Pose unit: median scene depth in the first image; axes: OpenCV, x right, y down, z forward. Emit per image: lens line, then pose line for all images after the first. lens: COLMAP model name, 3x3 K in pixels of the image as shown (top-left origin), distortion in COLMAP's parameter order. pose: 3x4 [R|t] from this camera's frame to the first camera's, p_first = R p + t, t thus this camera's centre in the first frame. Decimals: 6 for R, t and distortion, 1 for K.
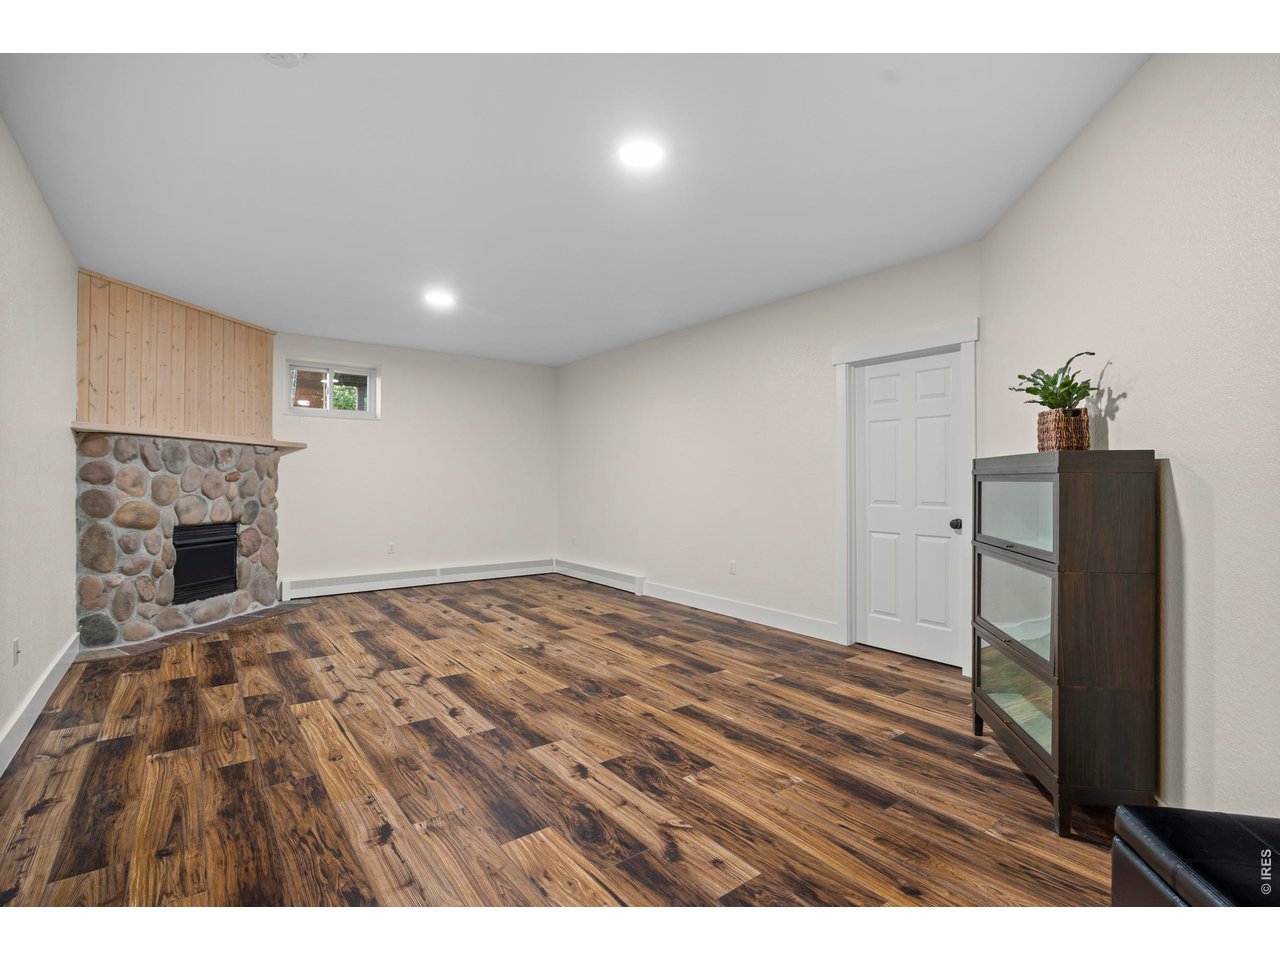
lens RADIAL K [[595.3, 0, 640.0], [0, 595.3, 480.0], [0, 0, 1]] dist [-0.002021, -0.004151]
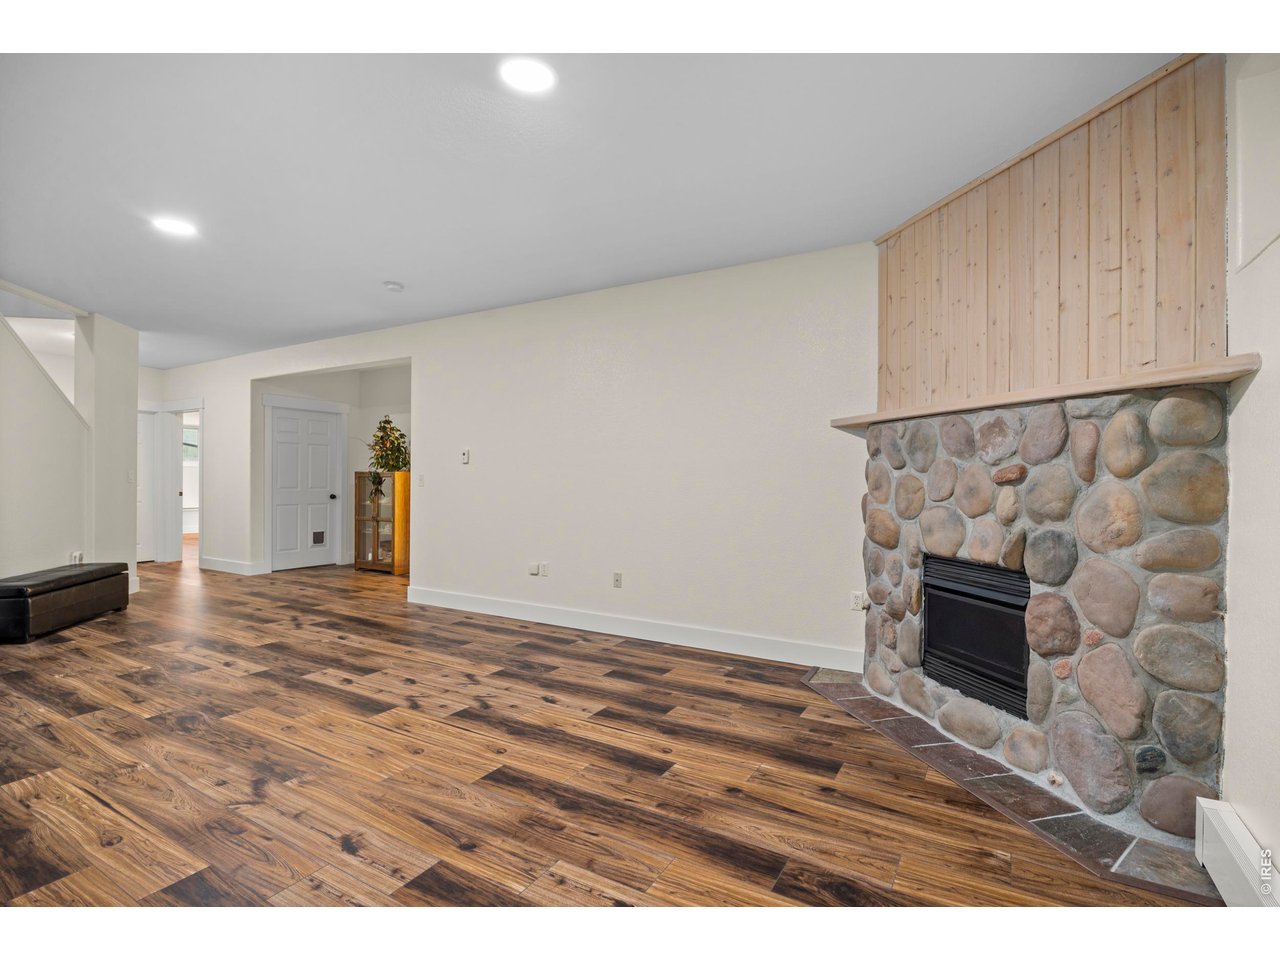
lens RADIAL K [[595.3, 0, 640.0], [0, 595.3, 480.0], [0, 0, 1]] dist [-0.002021, -0.004151]
pose [[-0.918614, -0.007991, -0.395075, -0.319352], [-0.008268, 0.999965, -0.001002, 0.001613], [0.395070, 0.002346, -0.918648, 1.935442]]
